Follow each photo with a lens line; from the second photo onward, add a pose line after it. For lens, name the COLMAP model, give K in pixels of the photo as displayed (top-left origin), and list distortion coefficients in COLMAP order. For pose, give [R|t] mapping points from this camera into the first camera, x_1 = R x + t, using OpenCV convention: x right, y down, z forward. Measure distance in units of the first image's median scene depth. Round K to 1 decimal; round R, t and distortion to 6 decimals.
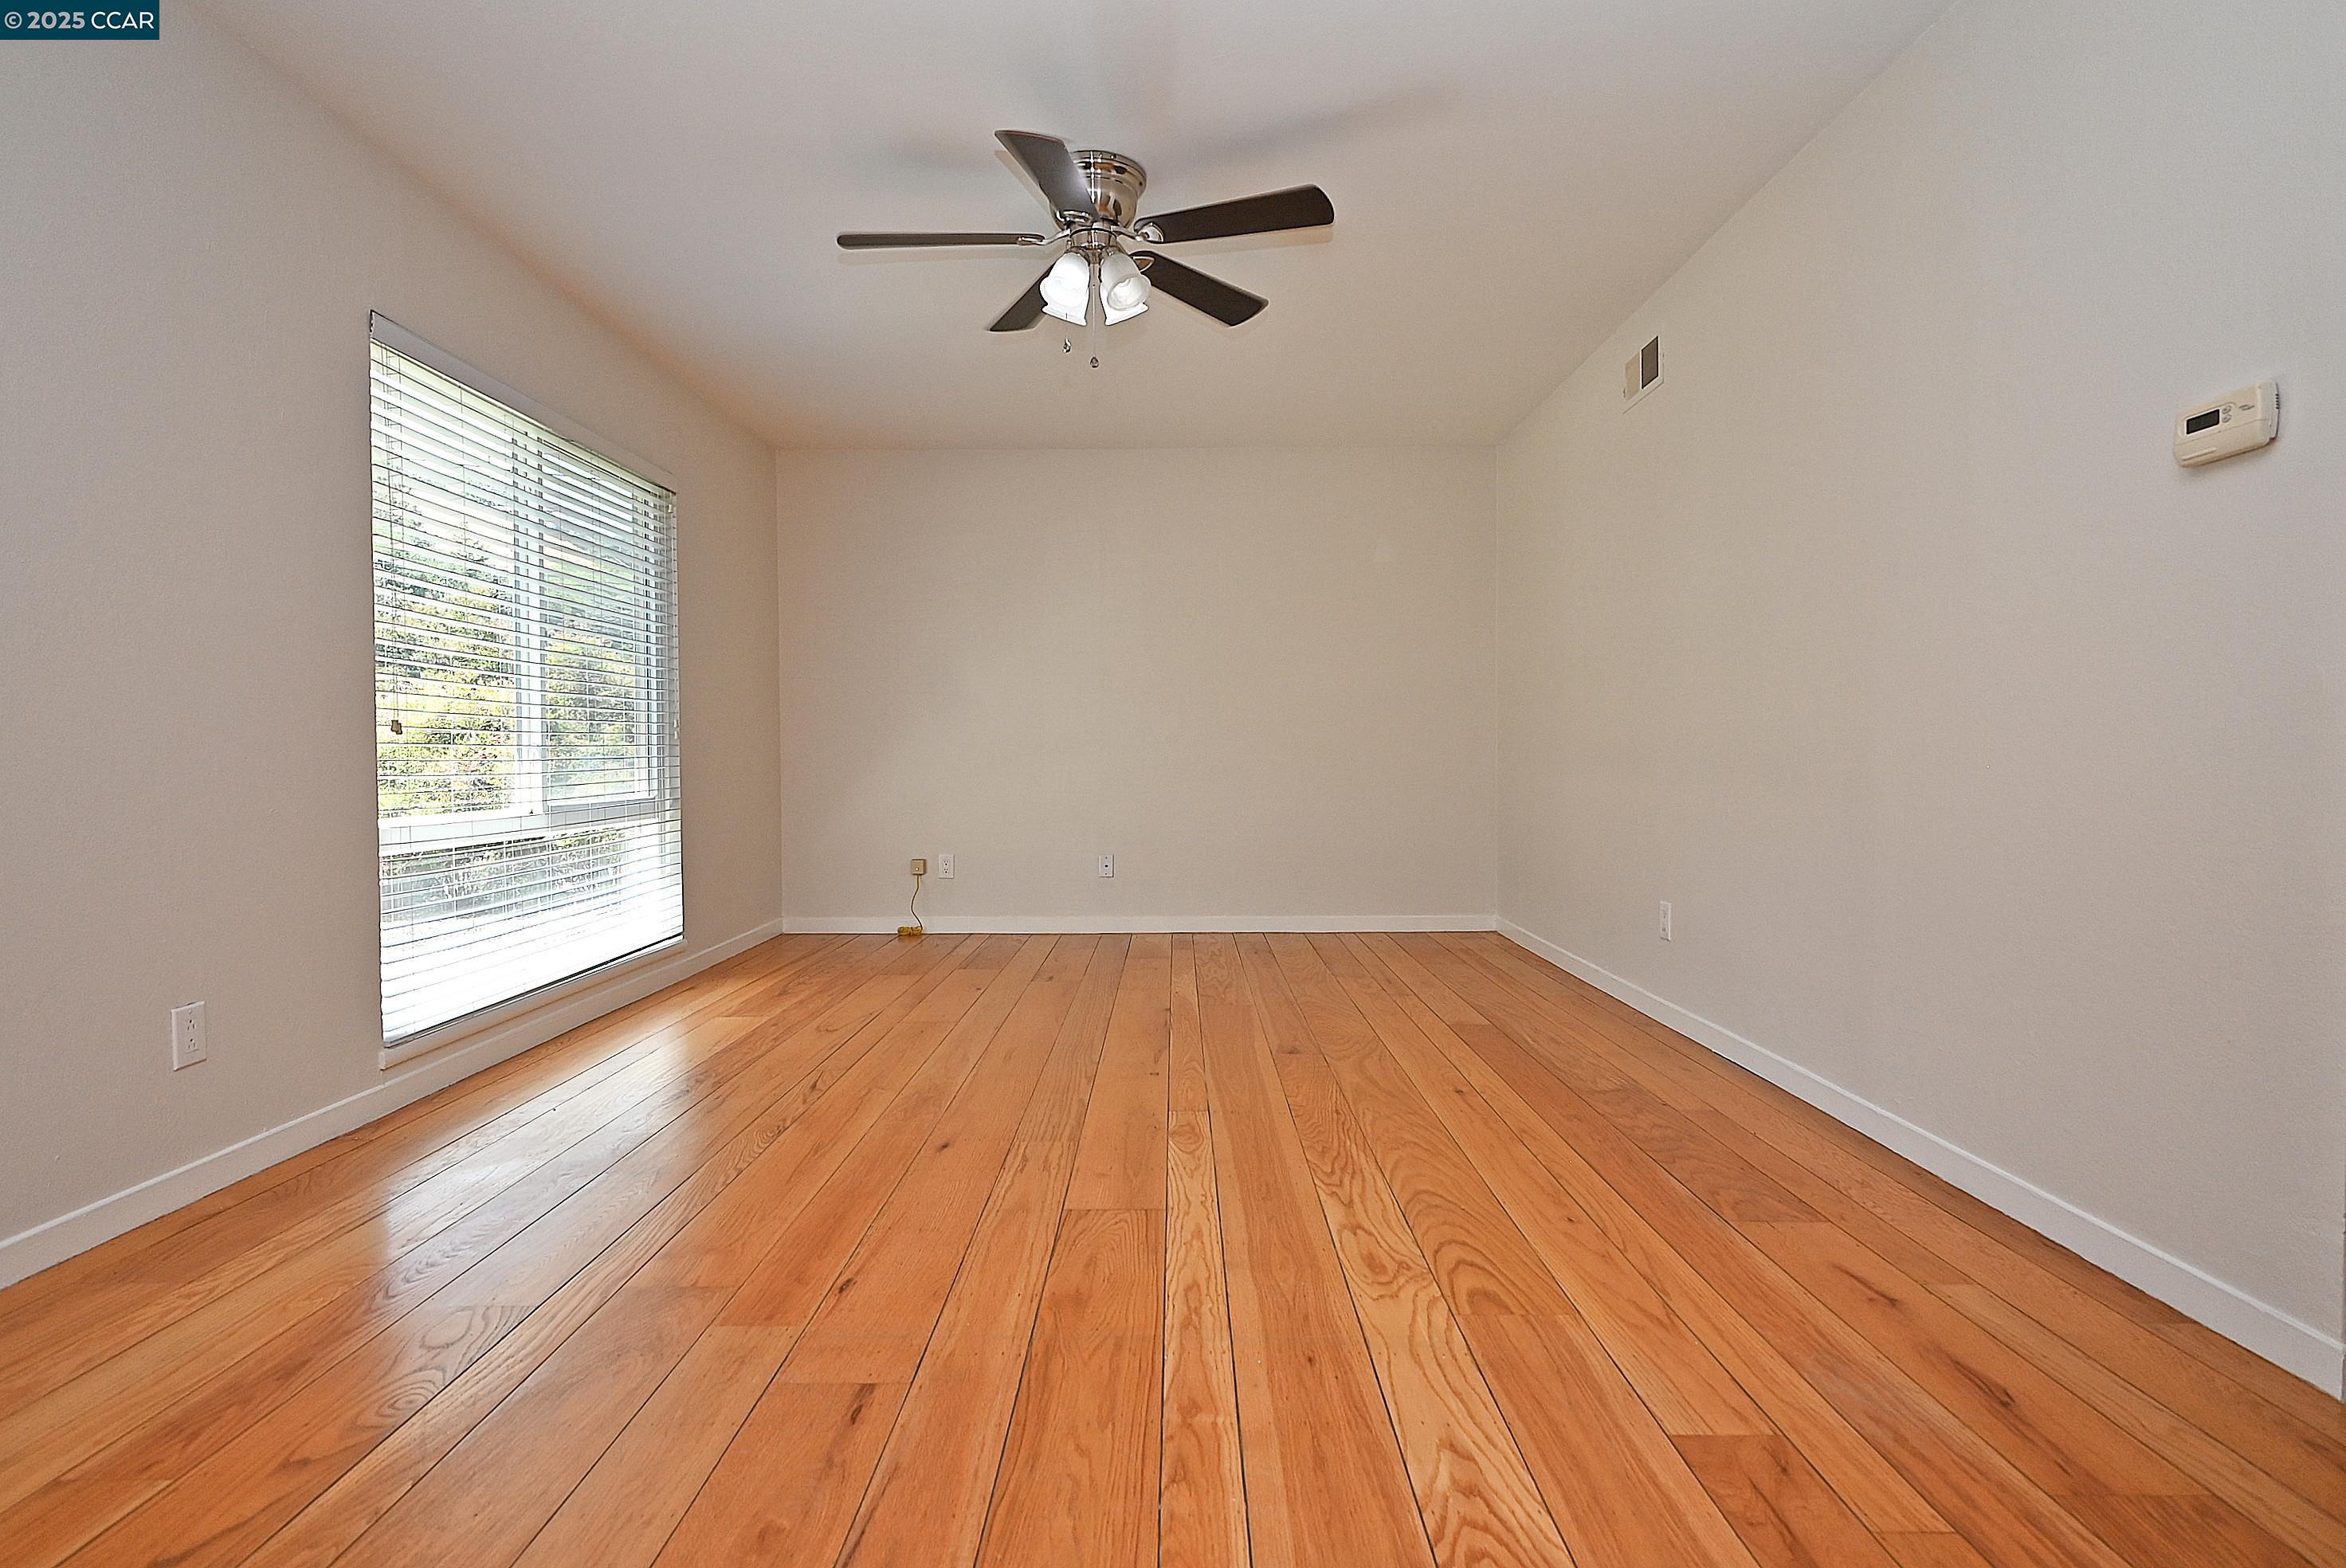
lens RADIAL K [[1179.5, 0, 1172.6], [0, 1179.5, 775.2], [0, 0, 1]] dist [-0.000734, 0.000538]
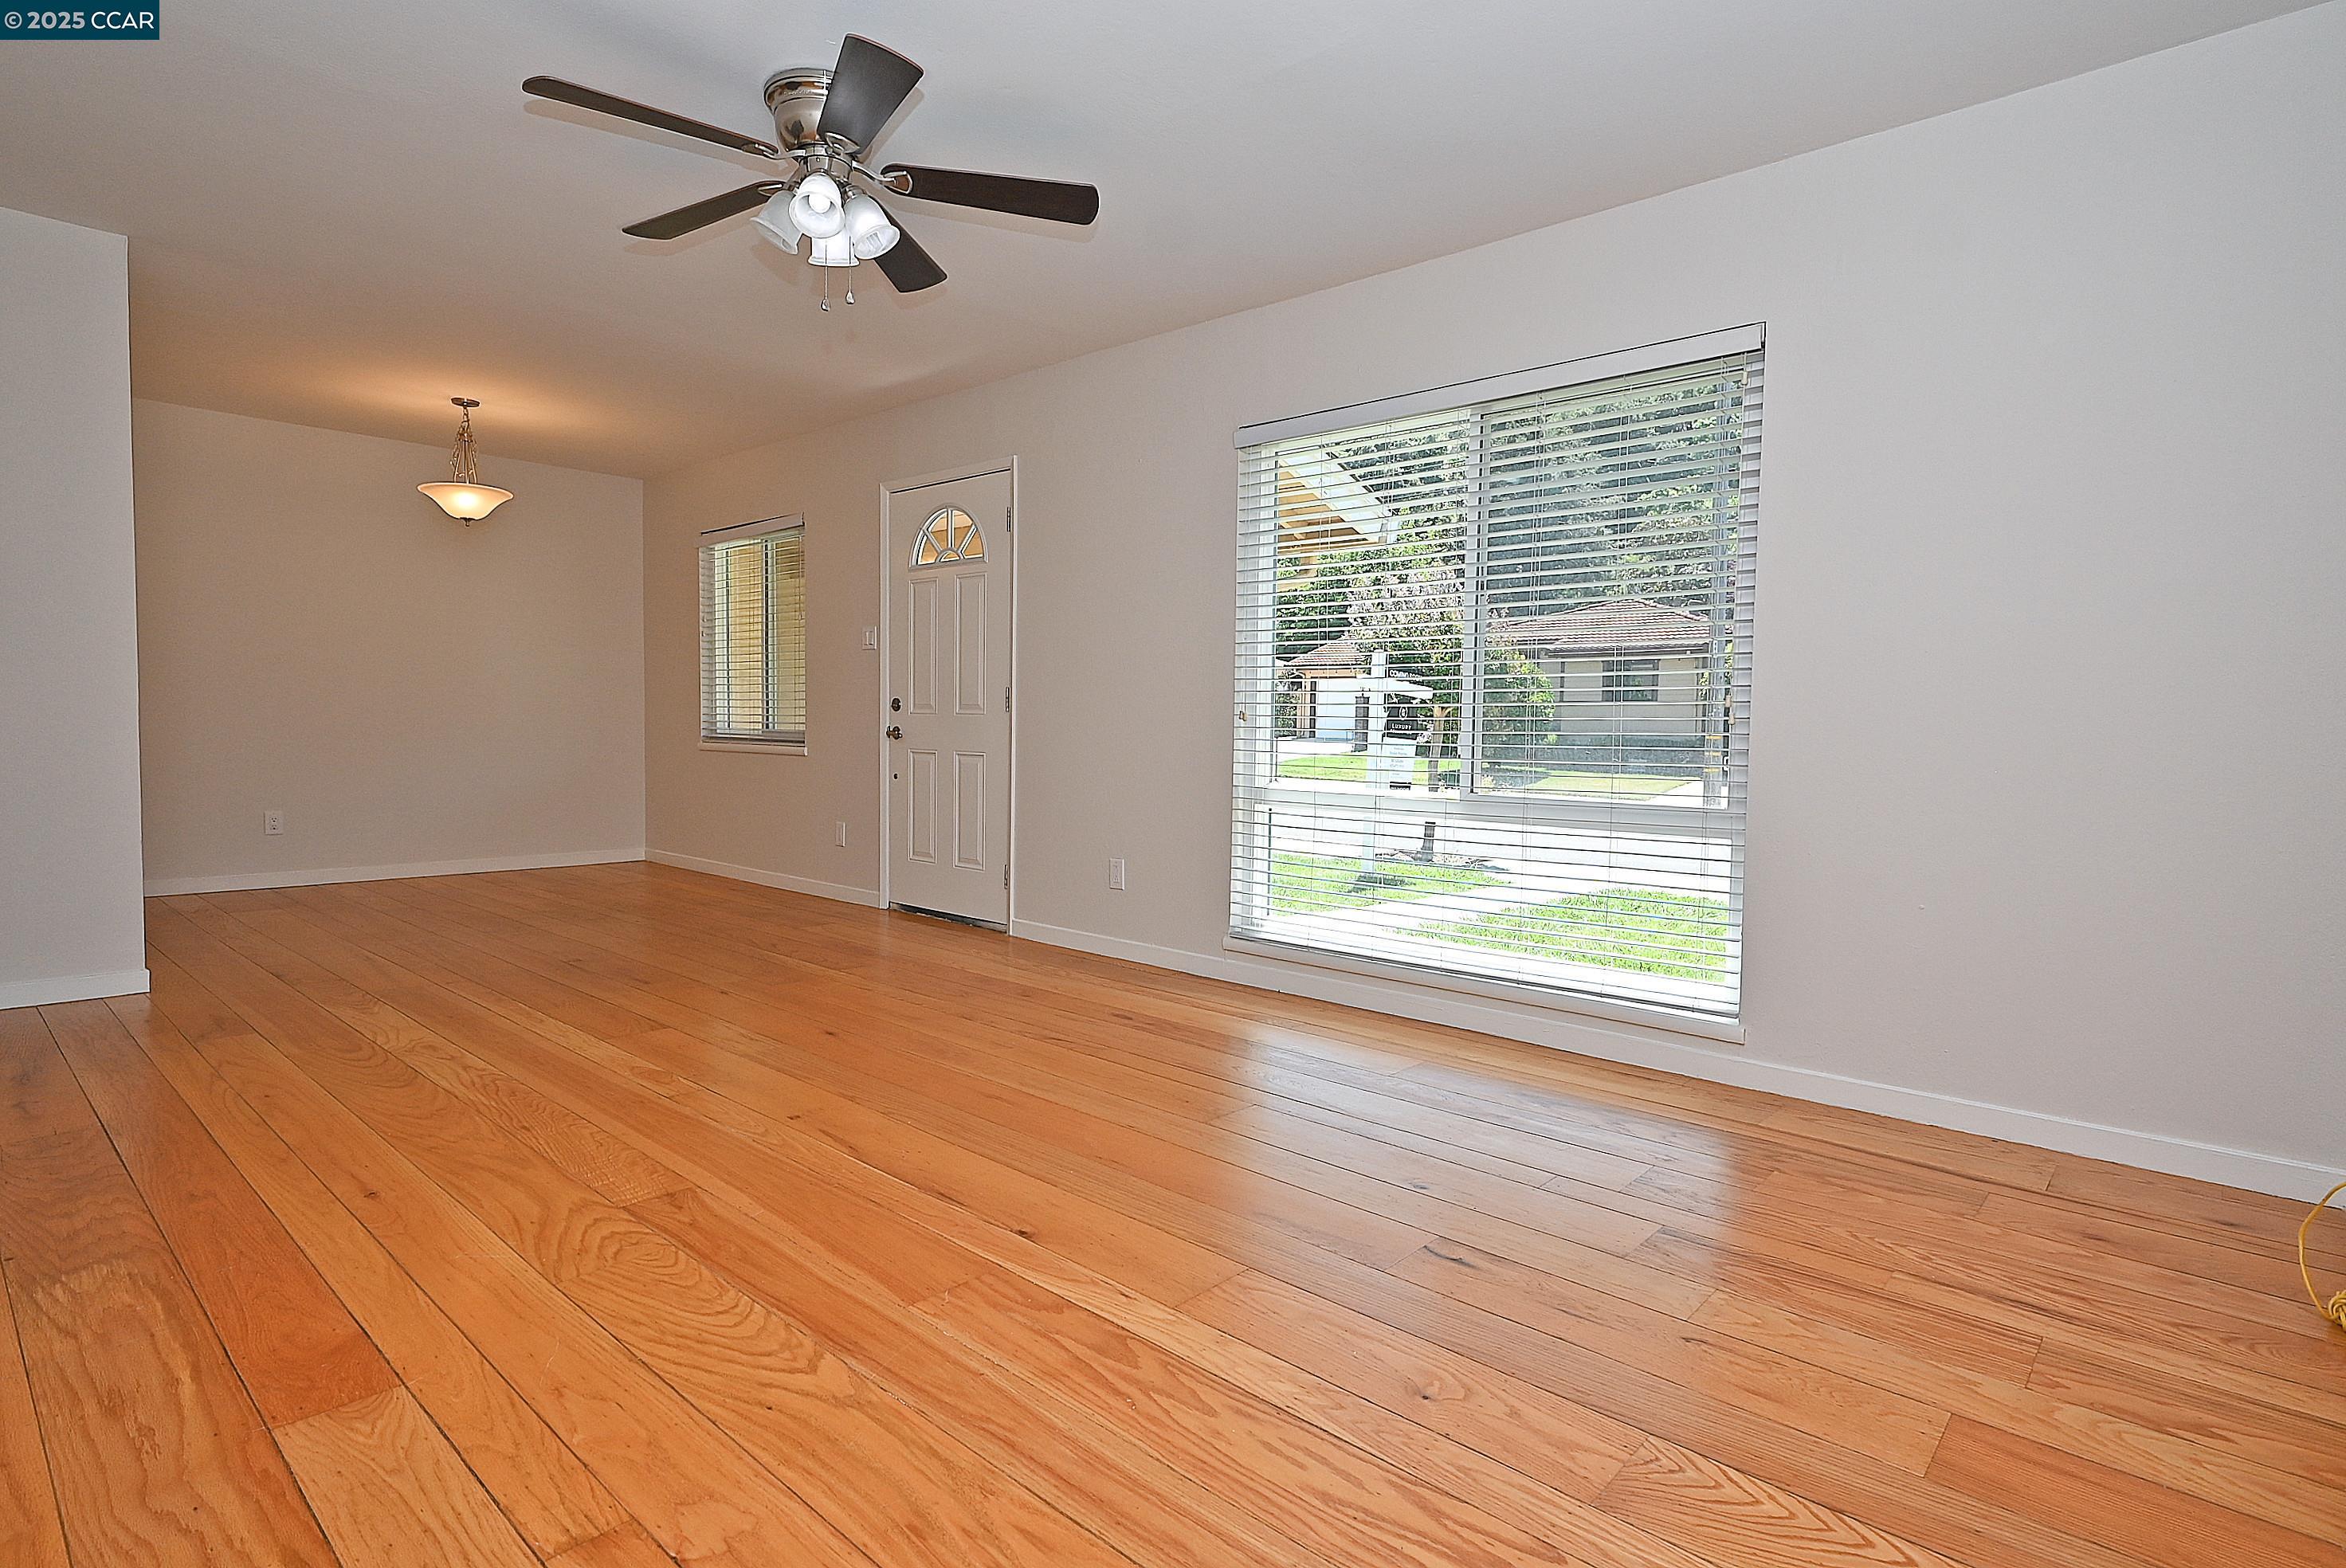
lens RADIAL K [[1186.1, 0, 1174.5], [0, 1186.1, 790.1], [0, 0, 1]] dist [-0.002492, 0.000381]
pose [[-0.670096, 0.035562, -0.741422, 0.529031], [-0.023435, 0.997340, 0.069017, -0.054812], [0.741904, 0.063623, -0.667481, 2.198030]]
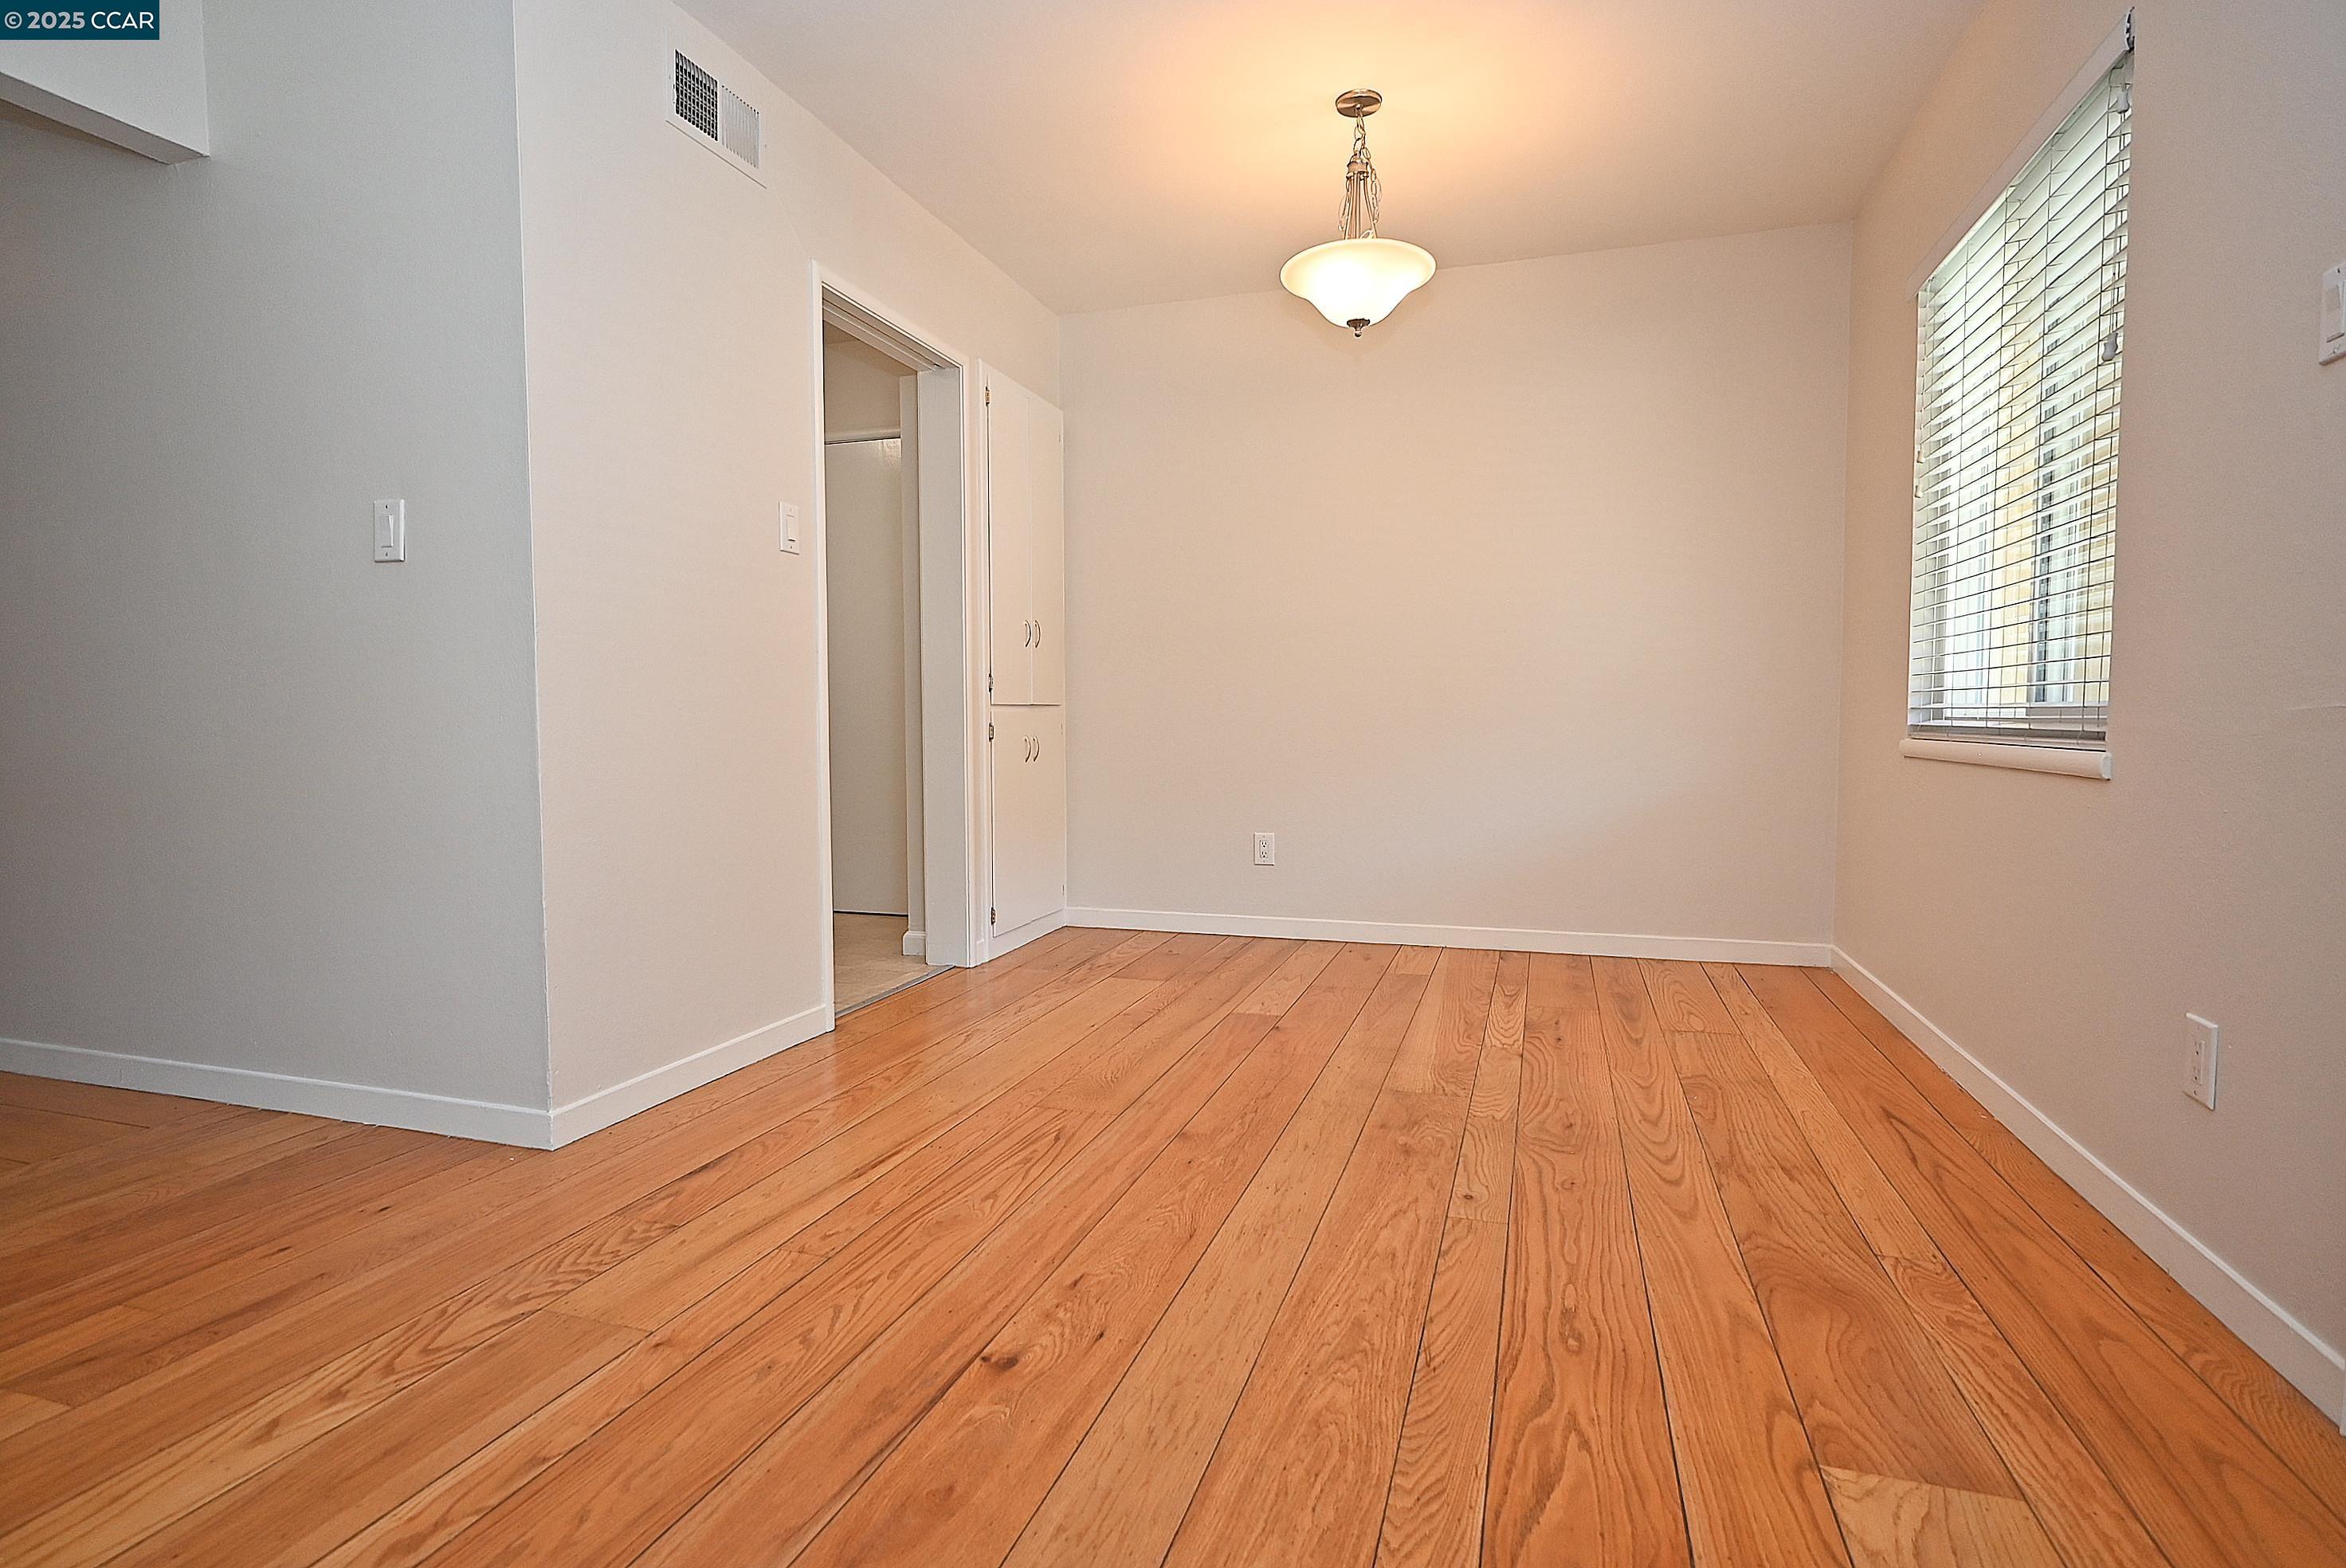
lens RADIAL K [[1179.5, 0, 1172.6], [0, 1179.5, 775.2], [0, 0, 1]] dist [-0.000734, 0.000538]
pose [[-0.954591, -0.007035, 0.297836, -0.413153], [0.012771, 0.997836, 0.064502, -0.001315], [-0.297645, 0.065377, -0.952435, 0.937134]]
